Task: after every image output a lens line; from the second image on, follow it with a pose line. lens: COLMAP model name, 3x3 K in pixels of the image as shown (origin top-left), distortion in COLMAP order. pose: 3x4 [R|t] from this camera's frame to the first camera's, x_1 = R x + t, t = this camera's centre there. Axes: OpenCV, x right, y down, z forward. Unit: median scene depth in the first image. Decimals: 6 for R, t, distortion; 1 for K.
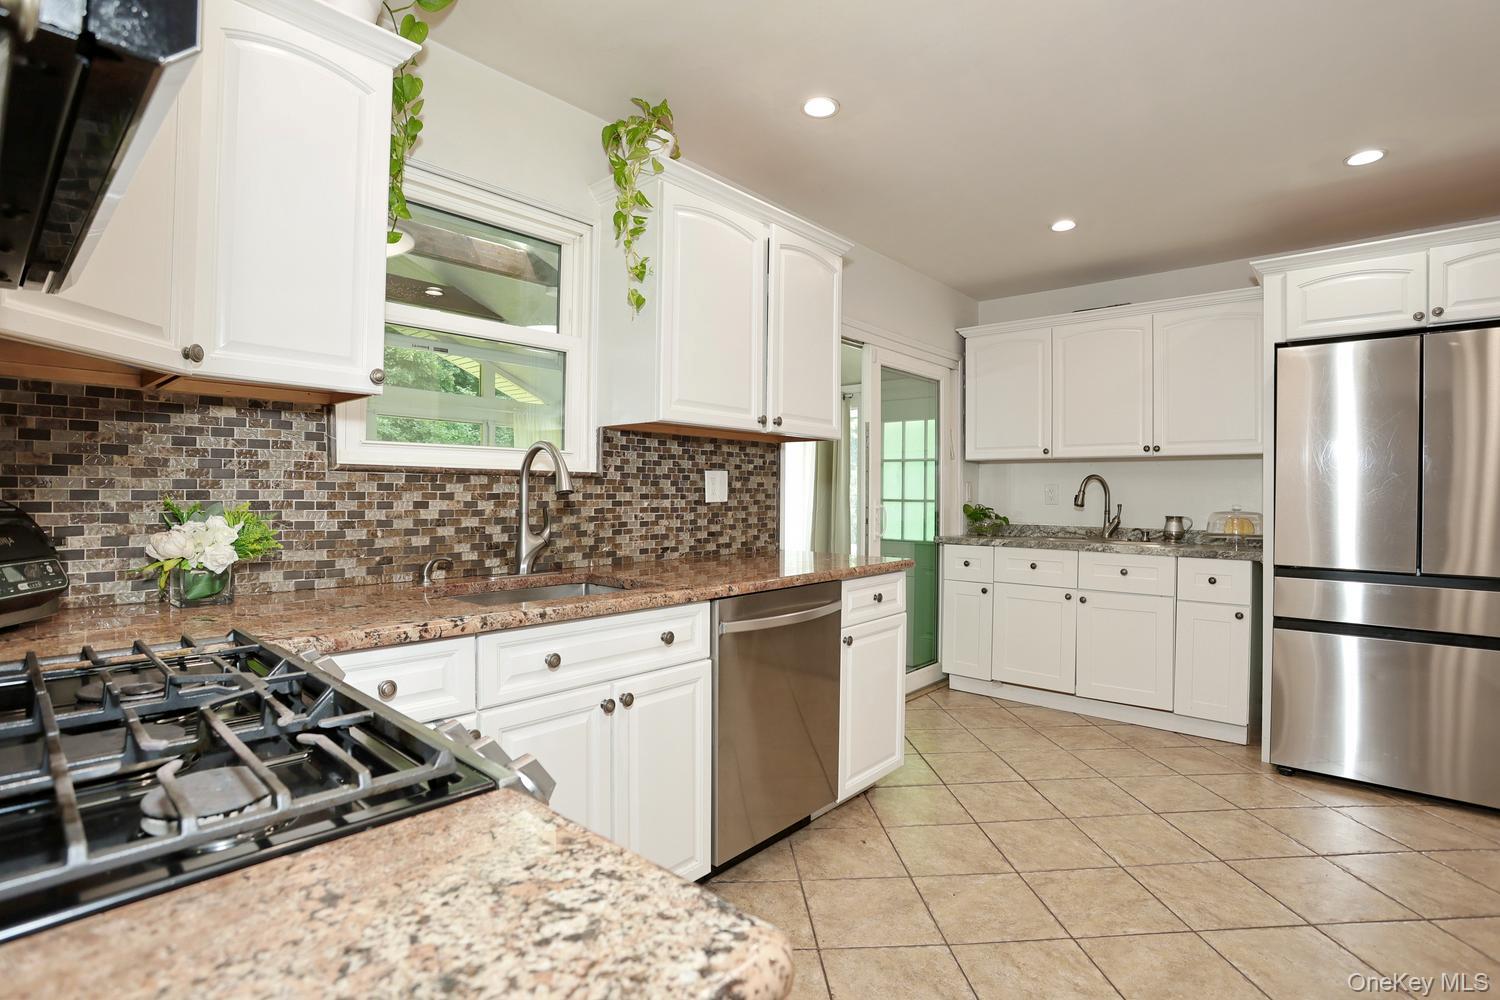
lens RADIAL K [[723.9, 0, 754.5], [0, 723.9, 494.4], [0, 0, 1]] dist [-0.028690, 0.003015]
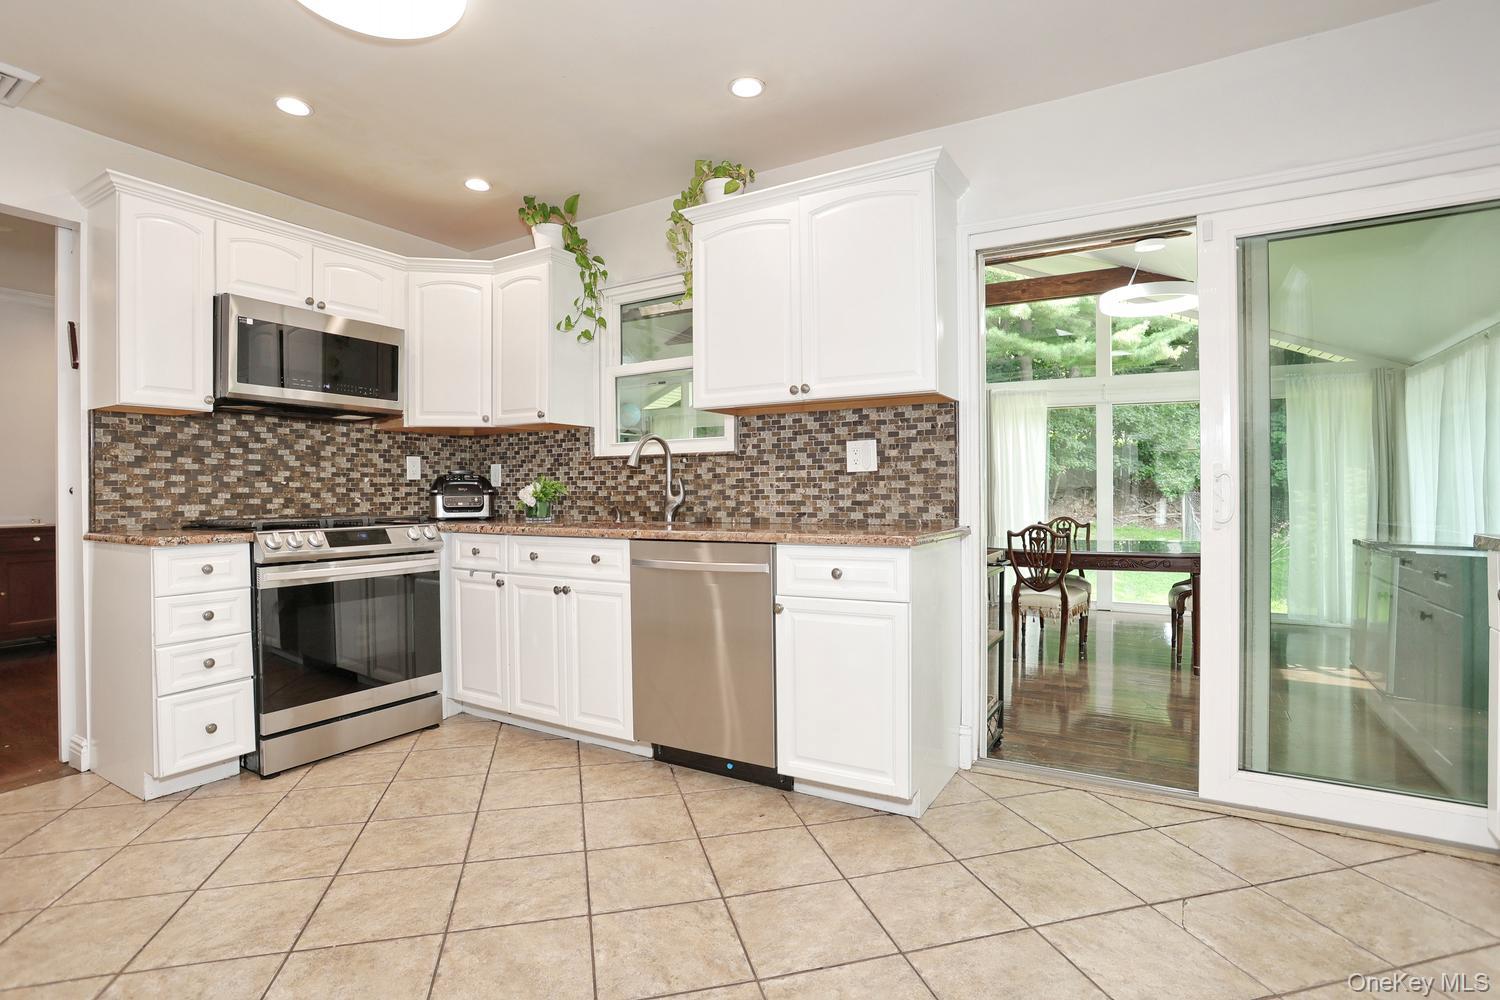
lens RADIAL K [[723.9, 0, 749.5], [0, 723.9, 496.3], [0, 0, 1]] dist [-0.028690, 0.003015]
pose [[0.187826, -0.006143, -0.982183, 1.014016], [0.006351, 0.999967, -0.005039, 0.055021], [0.982182, -0.005292, 0.187859, 0.738959]]
